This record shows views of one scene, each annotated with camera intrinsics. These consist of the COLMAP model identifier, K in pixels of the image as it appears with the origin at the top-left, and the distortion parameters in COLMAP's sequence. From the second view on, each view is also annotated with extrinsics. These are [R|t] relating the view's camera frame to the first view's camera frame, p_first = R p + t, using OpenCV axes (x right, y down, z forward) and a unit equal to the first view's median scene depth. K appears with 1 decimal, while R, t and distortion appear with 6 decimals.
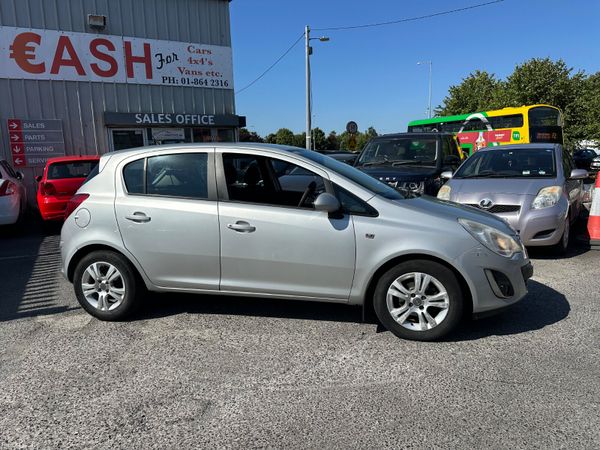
lens RADIAL K [[417.7, 0, 300.1], [0, 417.7, 228.1], [0, 0, 1]] dist [0.041370, -0.052545]
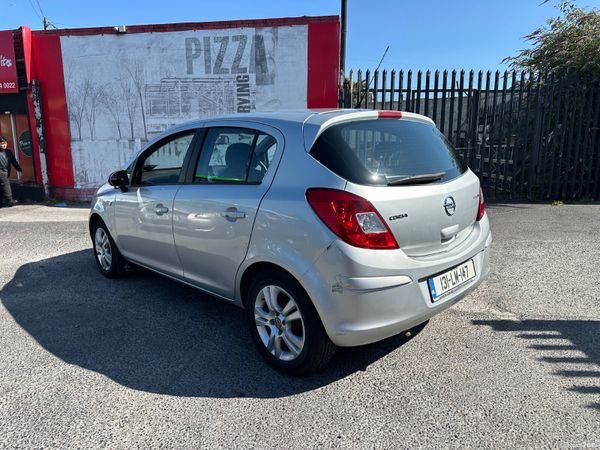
lens RADIAL K [[417.7, 0, 297.2], [0, 417.7, 228.5], [0, 0, 1]] dist [0.041370, -0.052545]
pose [[-0.835253, -0.076377, 0.544535, -0.716478], [0.117683, 0.942529, 0.312713, -0.266386], [-0.537124, 0.325277, -0.778262, 1.857443]]
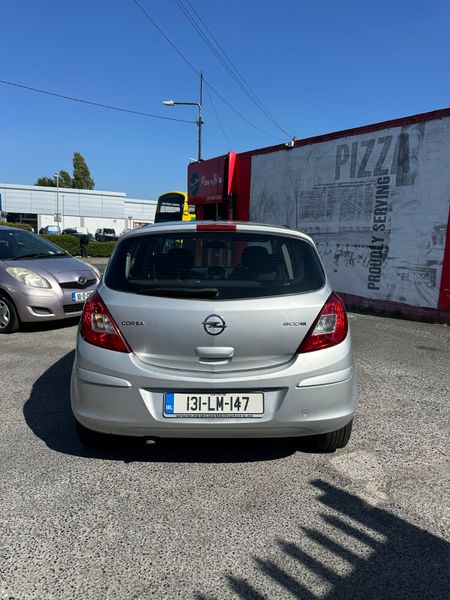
lens RADIAL K [[417.7, 0, 227.3], [0, 417.7, 297.1], [0, 0, 1]] dist [0.041370, -0.052545]
pose [[-0.235554, -0.114598, 0.965081, -1.142508], [0.132789, 0.979916, 0.148770, -0.194661], [-0.962747, 0.163196, -0.215605, 1.317484]]
